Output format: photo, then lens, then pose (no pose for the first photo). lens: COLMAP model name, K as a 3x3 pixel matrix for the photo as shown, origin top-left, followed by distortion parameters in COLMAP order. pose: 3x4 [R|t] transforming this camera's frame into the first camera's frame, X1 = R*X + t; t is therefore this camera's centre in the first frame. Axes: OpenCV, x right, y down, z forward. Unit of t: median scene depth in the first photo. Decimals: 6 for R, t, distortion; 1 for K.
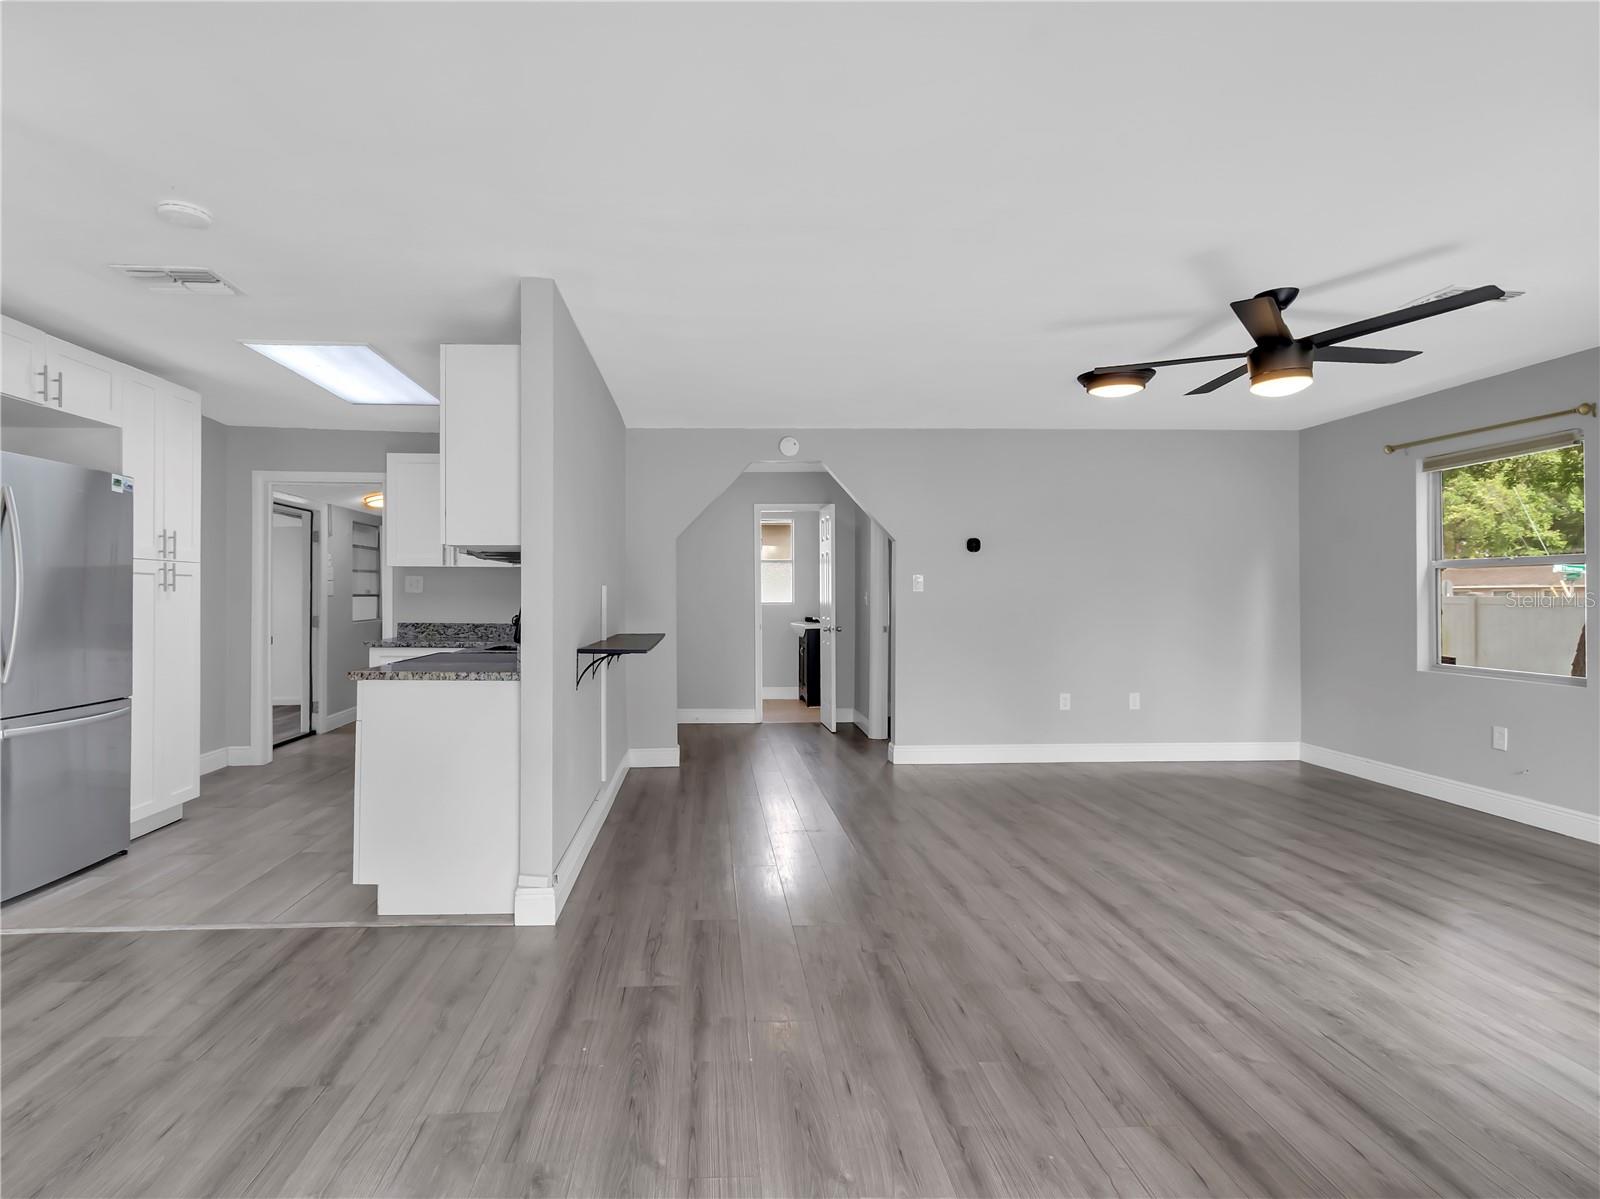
lens RADIAL K [[861.1, 0, 740.7], [0, 861.1, 593.8], [0, 0, 1]] dist [0.013898, -0.000970]
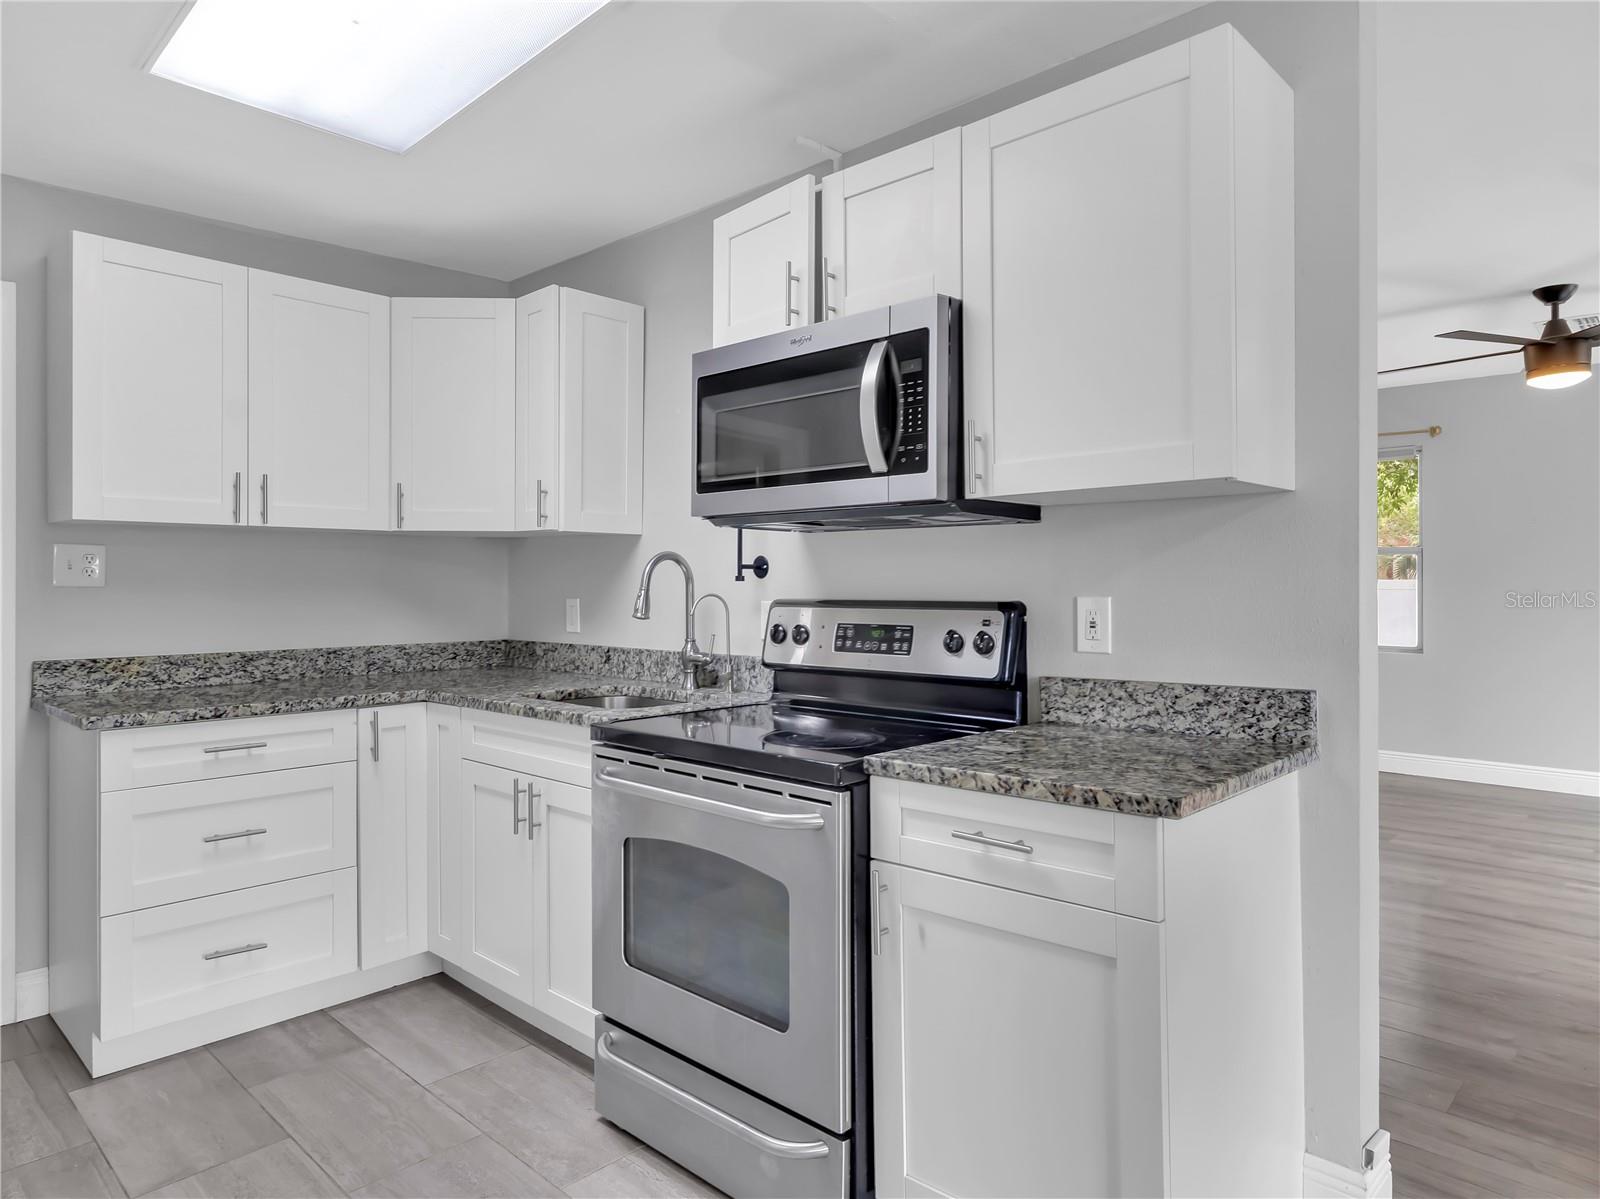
lens RADIAL K [[974.7, 0, 809.3], [0, 974.7, 581.2], [0, 0, 1]] dist [0.000737, -0.000966]
pose [[0.719568, -0.005363, 0.694402, -0.594616], [0.003472, 0.999985, 0.004125, -0.005611], [-0.694414, -0.000557, 0.719576, 0.558518]]
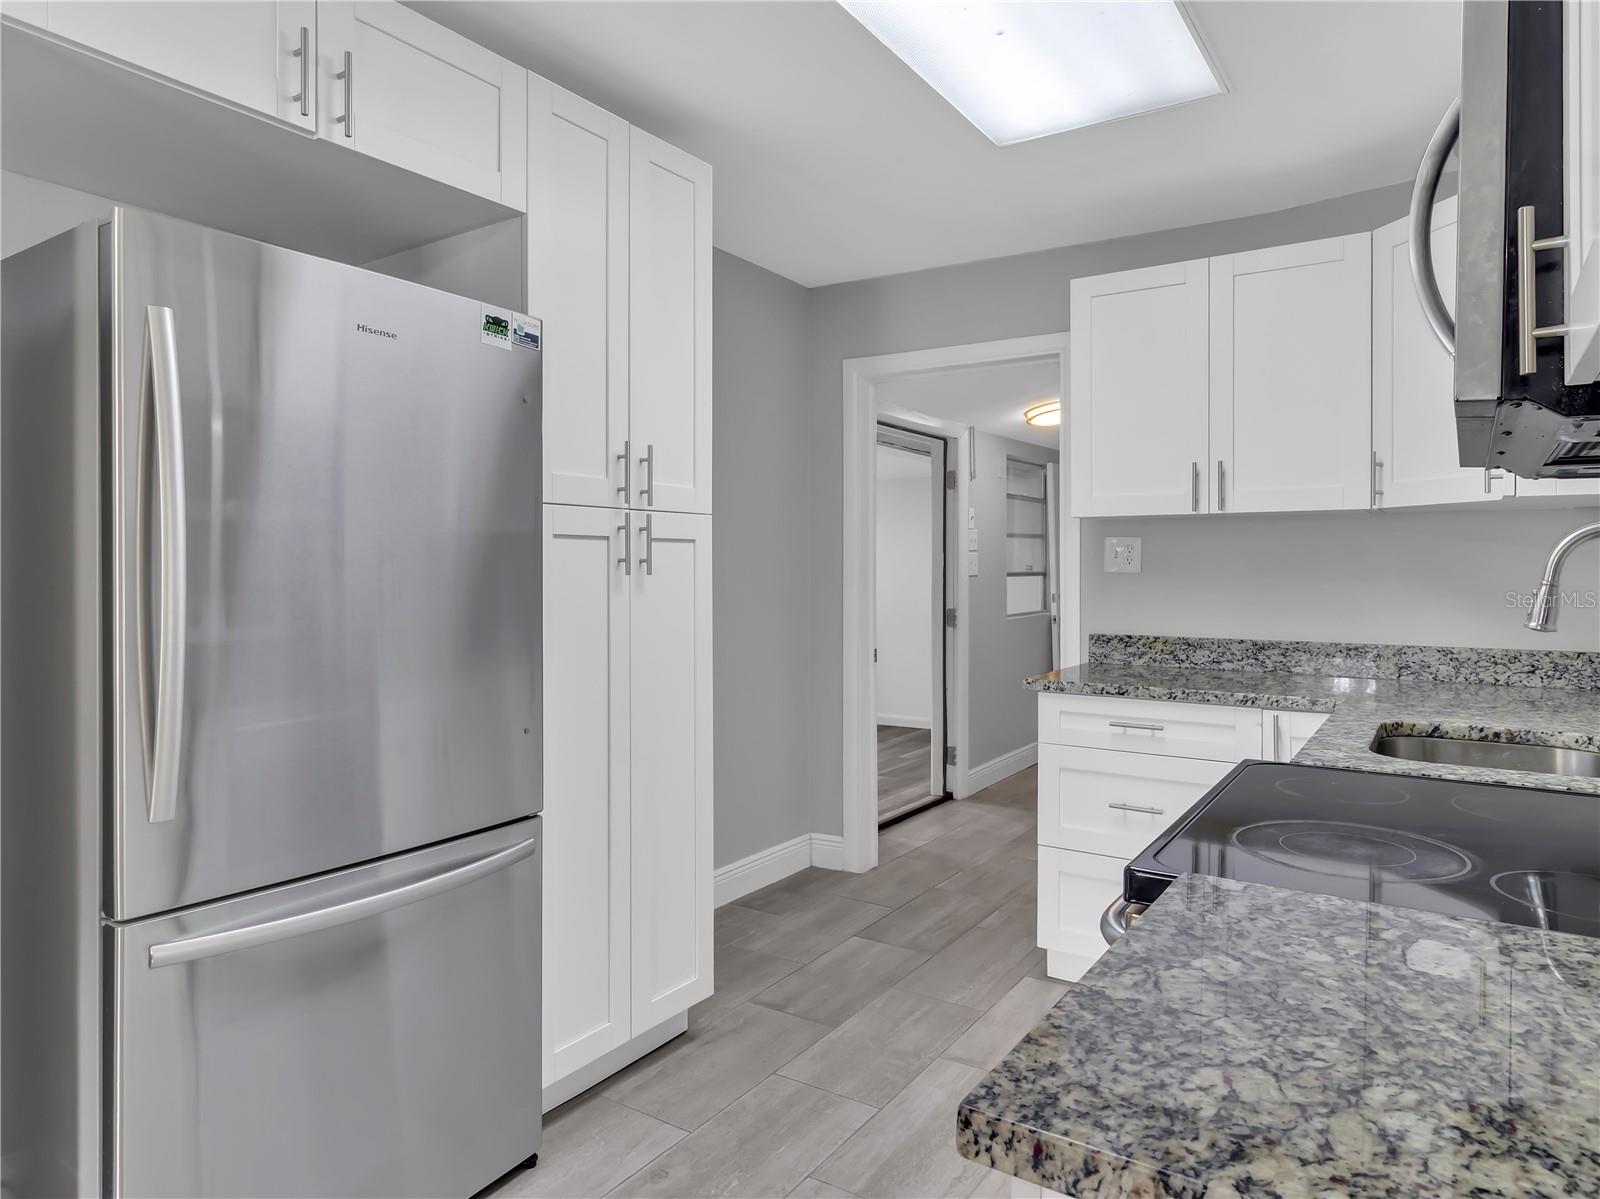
lens RADIAL K [[999.4, 0, 796.7], [0, 999.4, 571.8], [0, 0, 1]] dist [-0.000743, -0.001205]
pose [[0.806645, -0.001701, -0.591034, -0.256069], [0.004702, 0.999983, 0.003539, -0.005873], [0.591017, -0.005634, 0.806639, 0.577797]]
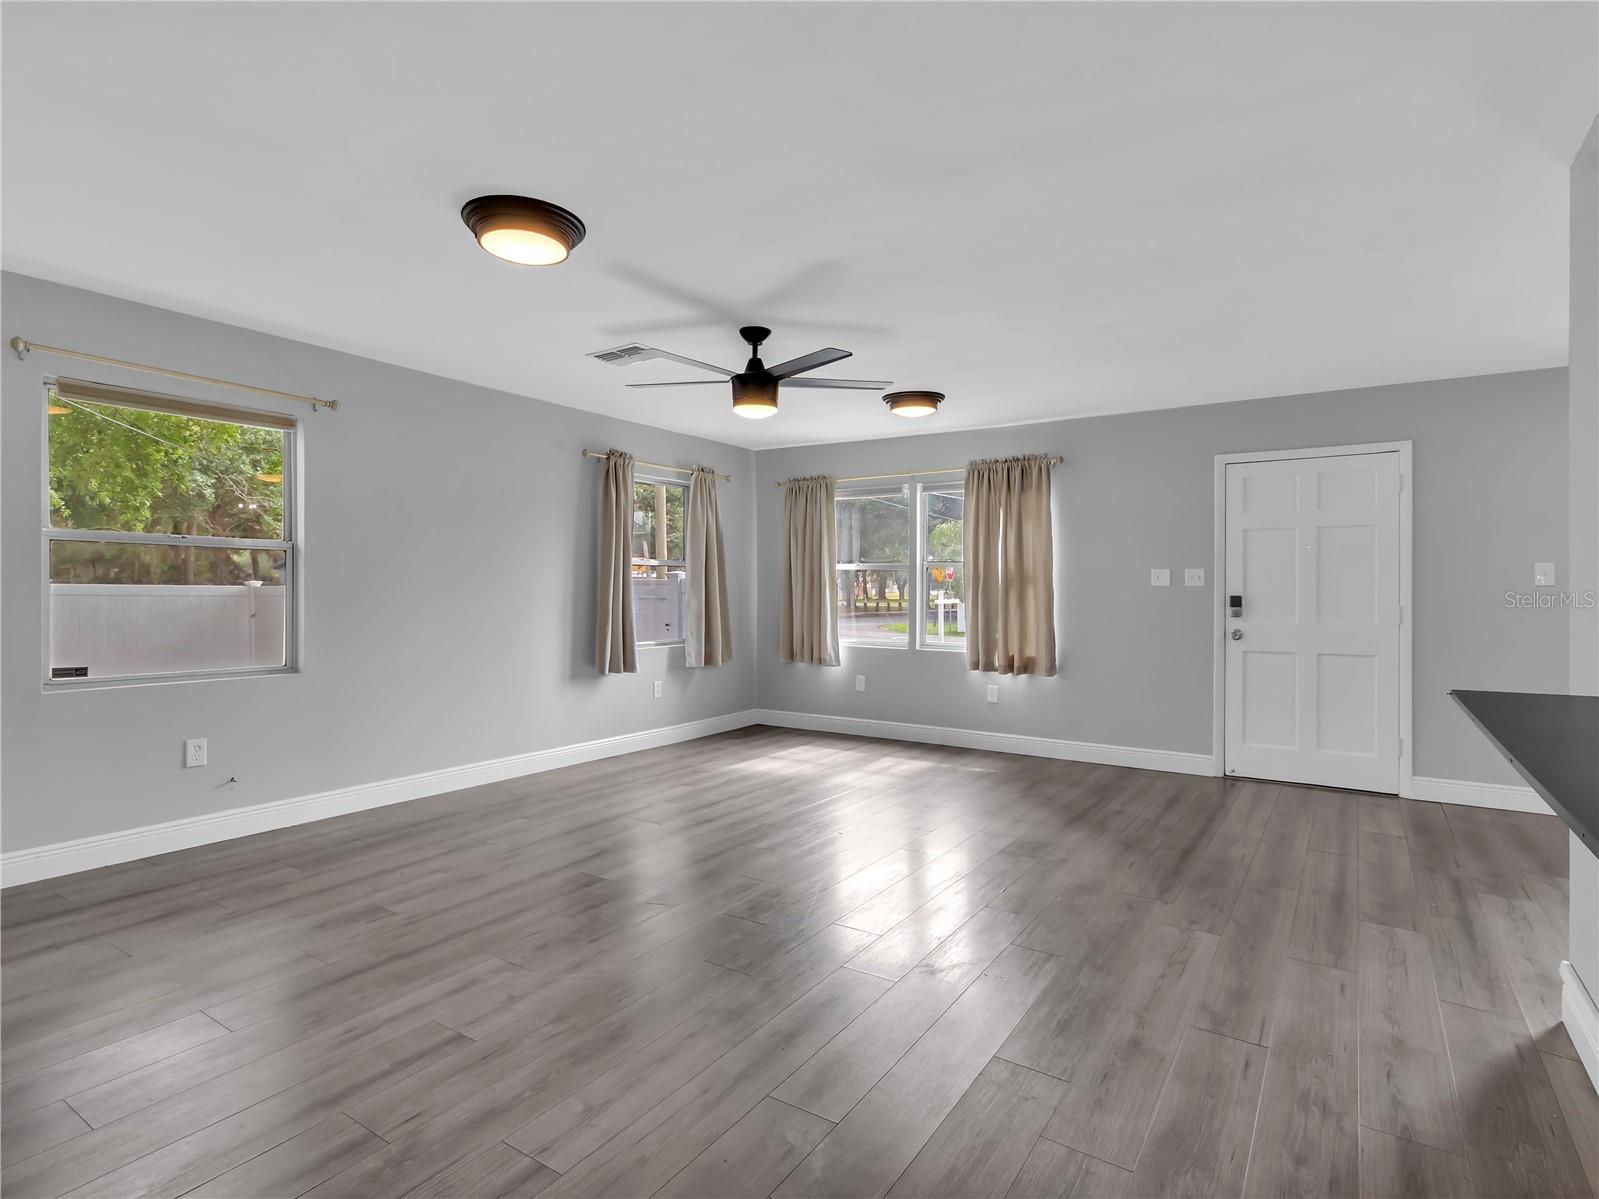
lens RADIAL K [[861.1, 0, 758.2], [0, 861.1, 592.8], [0, 0, 1]] dist [-0.004151, -0.001718]
pose [[-0.799226, -0.008578, 0.600969, -0.066344], [-0.009094, 0.999956, 0.002179, 0.004453], [-0.600962, -0.003724, -0.799269, 1.407247]]
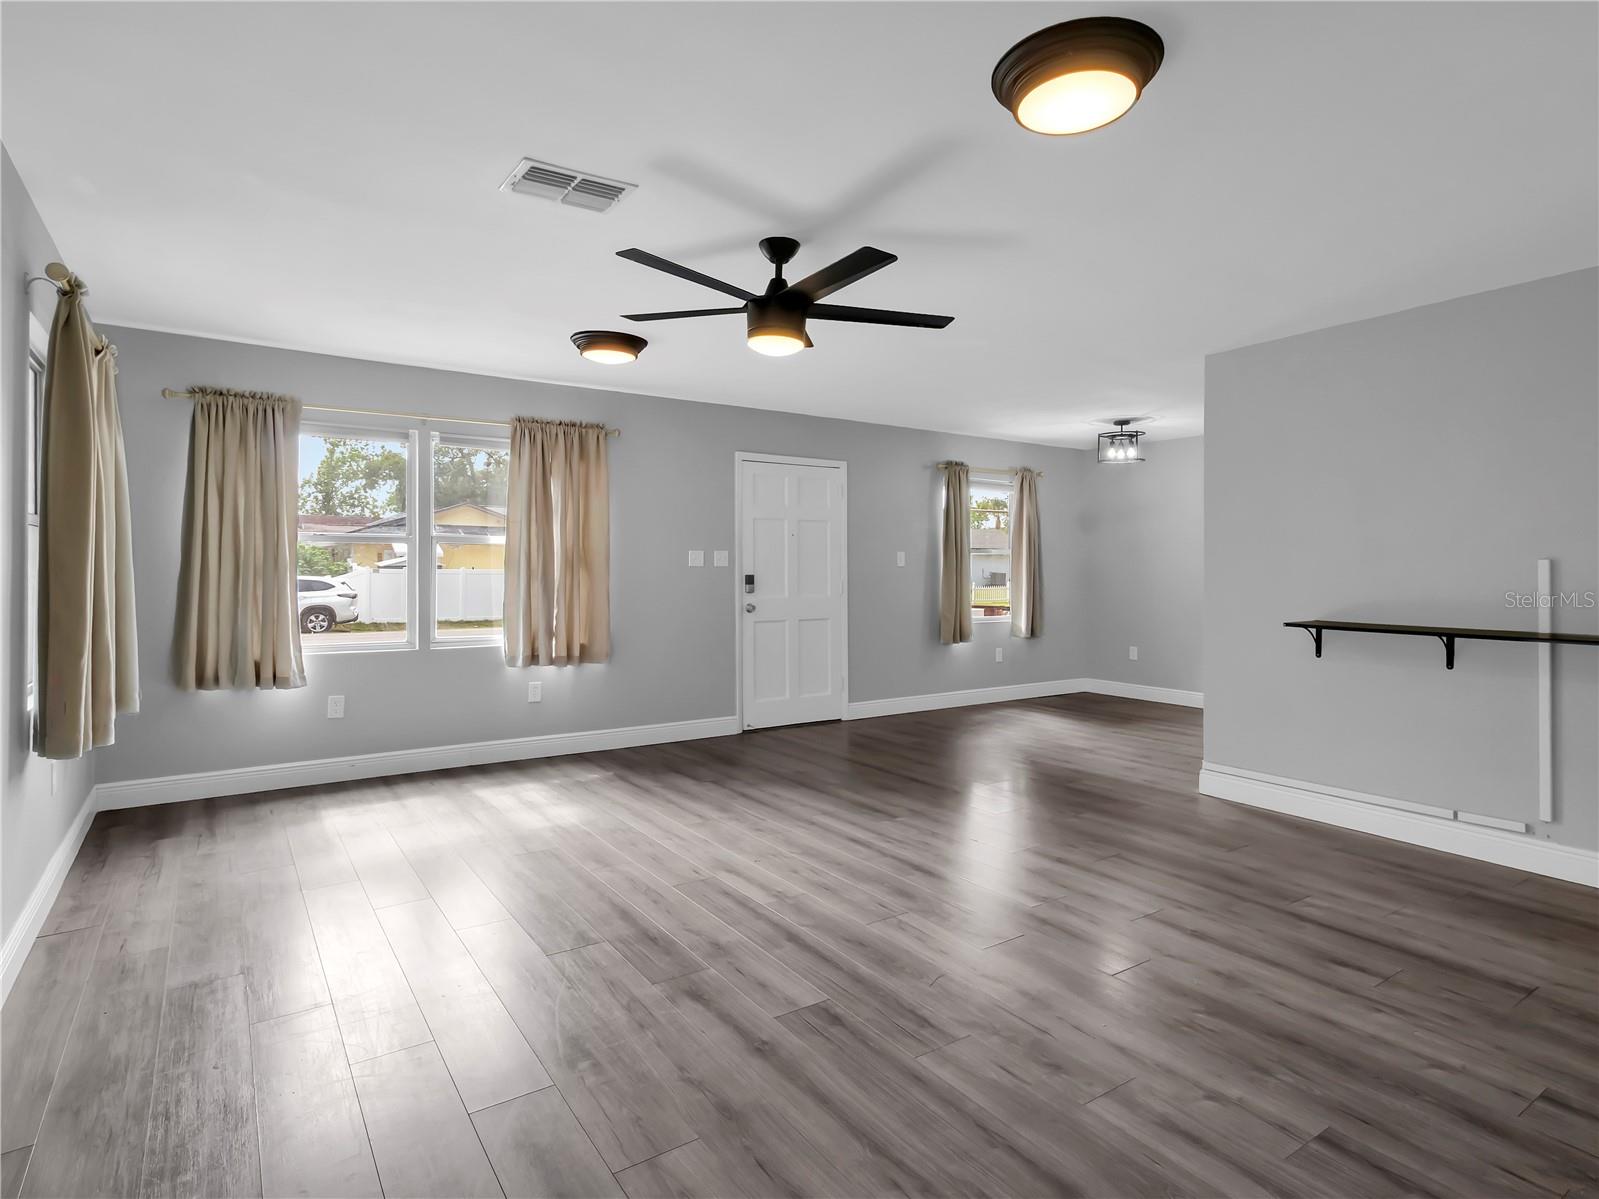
lens RADIAL K [[894.3, 0, 835.1], [0, 894.3, 559.8], [0, 0, 1]] dist [-0.001468, -0.001373]
pose [[-0.829289, -0.010068, -0.558729, 0.806343], [-0.000709, 0.999856, -0.016966, 0.005286], [0.558819, -0.013673, -0.829177, 1.328925]]
